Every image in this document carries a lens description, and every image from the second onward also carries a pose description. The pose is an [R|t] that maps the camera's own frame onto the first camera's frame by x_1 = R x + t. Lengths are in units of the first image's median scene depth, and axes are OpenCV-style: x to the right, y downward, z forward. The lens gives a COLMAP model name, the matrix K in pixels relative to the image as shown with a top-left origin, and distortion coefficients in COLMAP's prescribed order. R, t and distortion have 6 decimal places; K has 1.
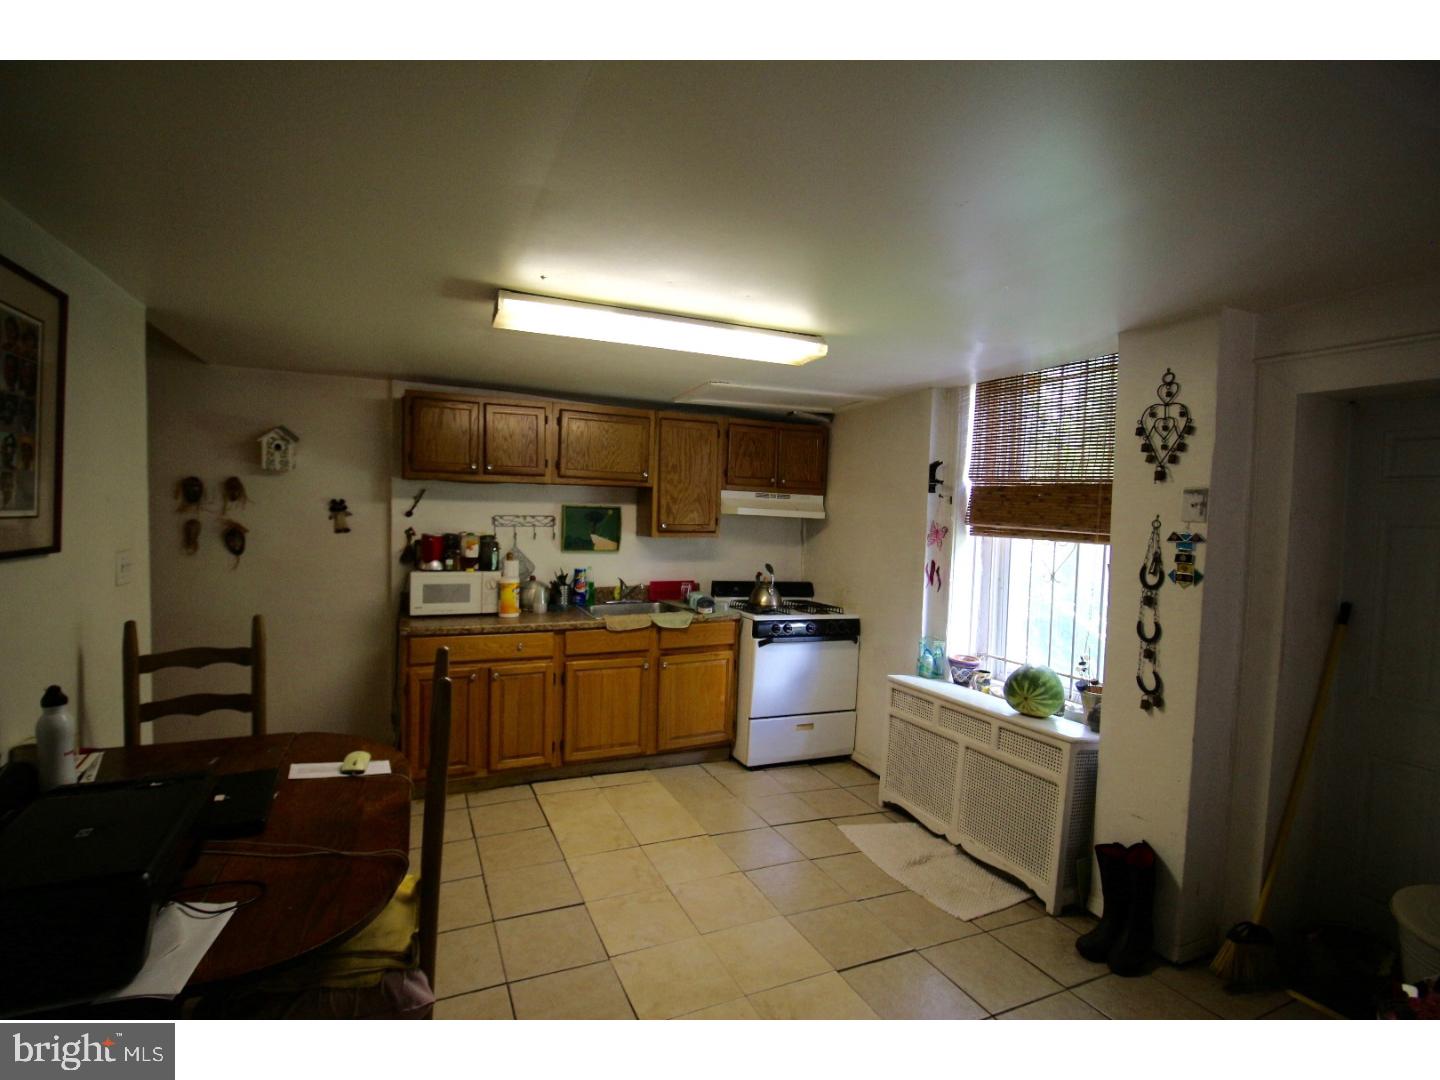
lens RADIAL K [[668.7, 0, 701.3], [0, 668.7, 543.5], [0, 0, 1]] dist [0.000867, -0.012810]
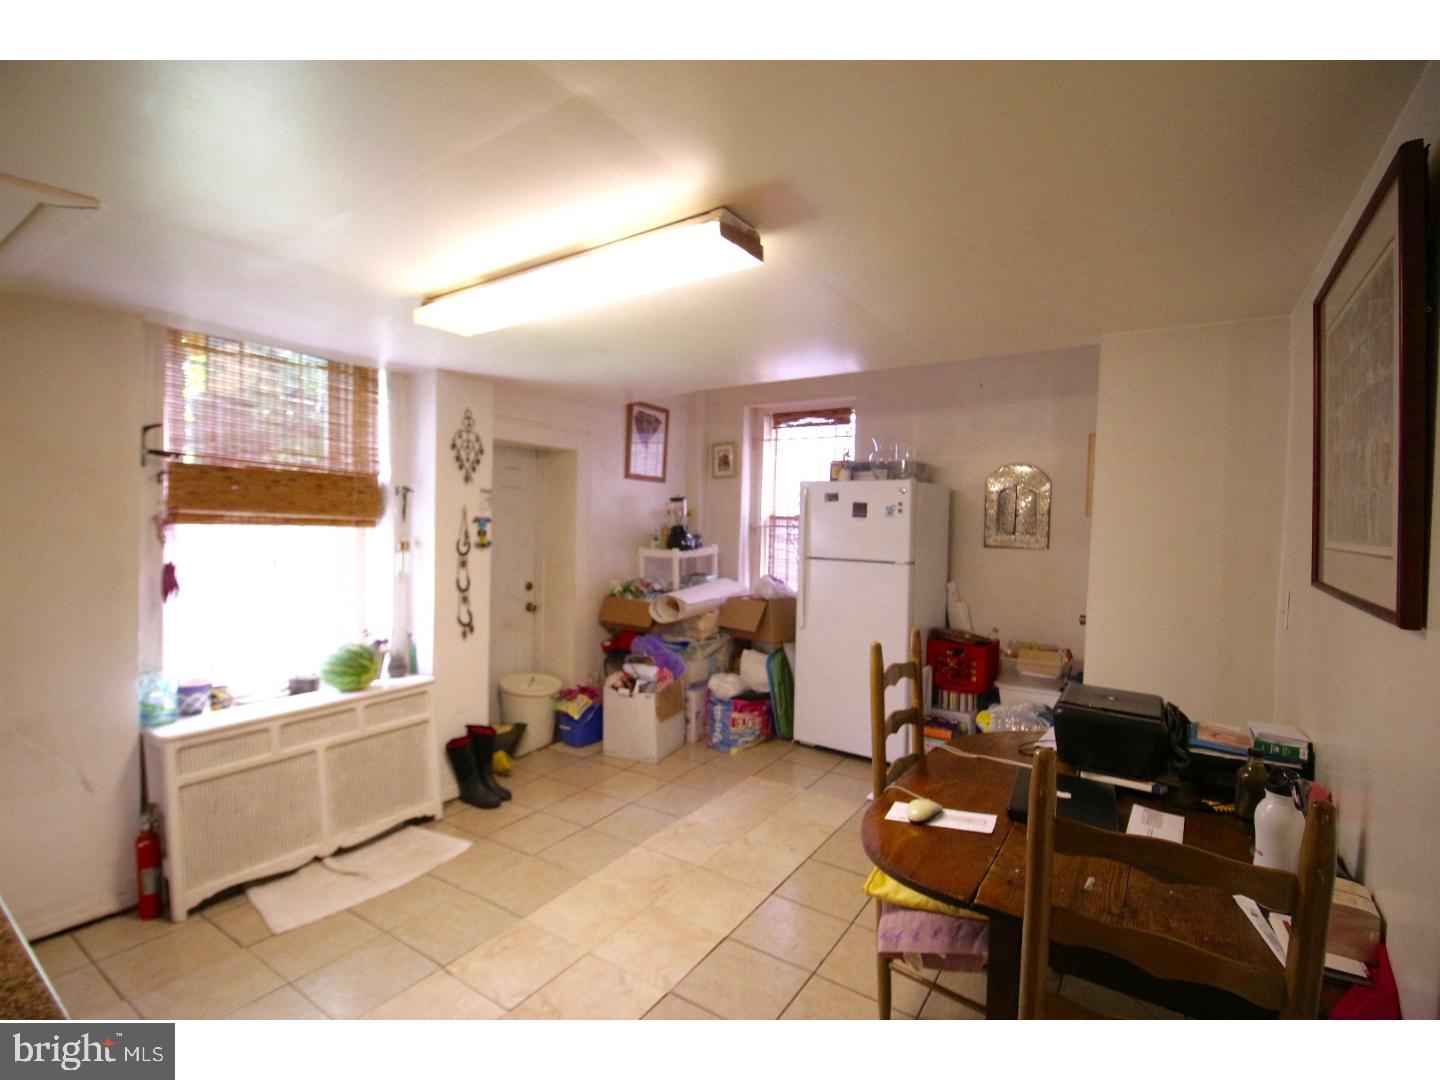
lens RADIAL K [[668.7, 0, 701.3], [0, 668.7, 543.5], [0, 0, 1]] dist [0.000867, -0.012810]
pose [[-0.521775, -0.068402, 0.850336, -0.857365], [0.003919, 0.996578, 0.082570, -0.078308], [-0.853074, 0.046415, -0.519722, 1.323373]]
